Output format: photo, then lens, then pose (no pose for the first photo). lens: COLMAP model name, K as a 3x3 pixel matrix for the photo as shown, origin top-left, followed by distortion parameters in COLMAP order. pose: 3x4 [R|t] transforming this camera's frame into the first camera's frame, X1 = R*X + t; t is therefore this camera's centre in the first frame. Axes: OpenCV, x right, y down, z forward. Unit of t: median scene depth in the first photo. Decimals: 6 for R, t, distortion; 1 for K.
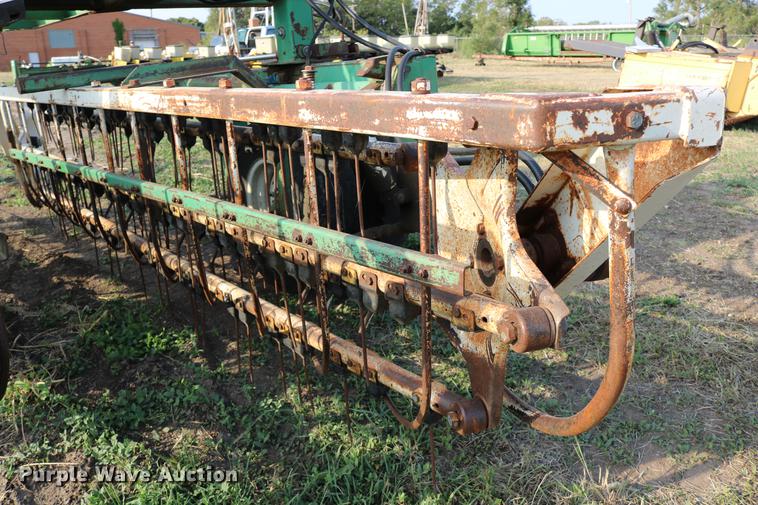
lens RADIAL K [[622.9, 0, 376.2], [0, 622.9, 250.4], [0, 0, 1]] dist [-0.154937, 0.123268]
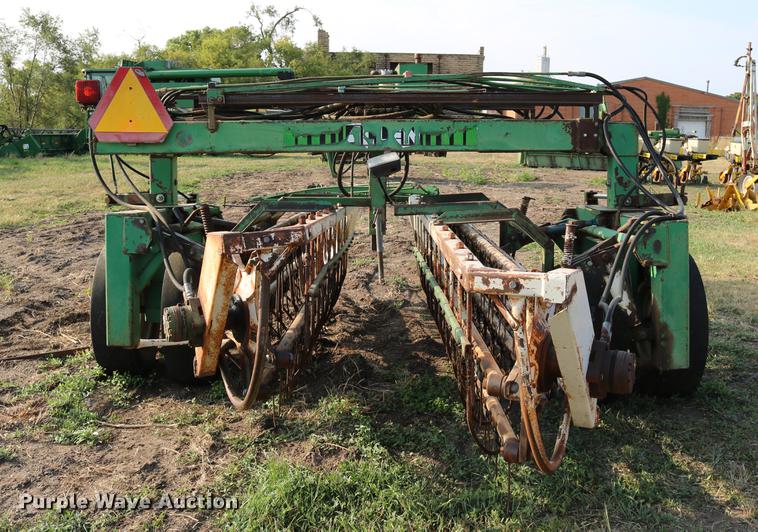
lens RADIAL K [[842.7, 0, 385.5], [0, 842.7, 263.2], [0, 0, 1]] dist [-0.092548, 0.000000]
pose [[0.757035, 0.132474, -0.639804, 0.802743], [-0.232986, 0.969590, -0.074918, 0.017105], [0.610423, 0.205781, 0.764878, -0.644777]]
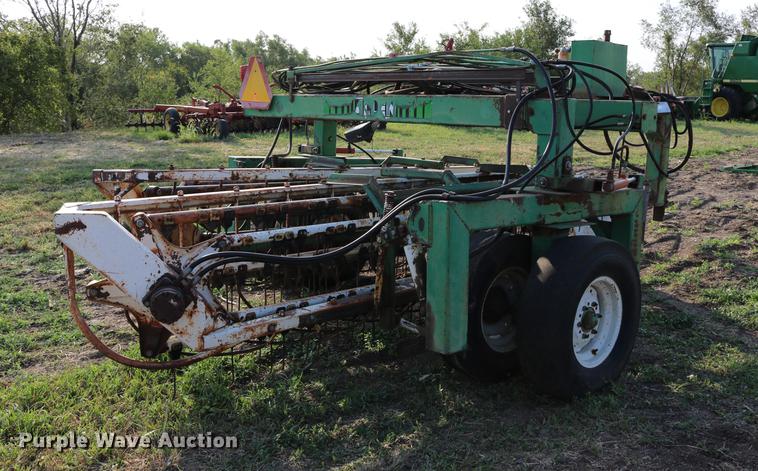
lens RADIAL K [[734.4, 0, 389.8], [0, 734.4, 239.7], [0, 0, 1]] dist [-0.100084, 0.000000]
pose [[0.024957, 0.227057, -0.973562, 1.663359], [-0.331136, 0.920765, 0.206255, -0.581768], [0.943253, 0.317234, 0.098166, 0.924904]]
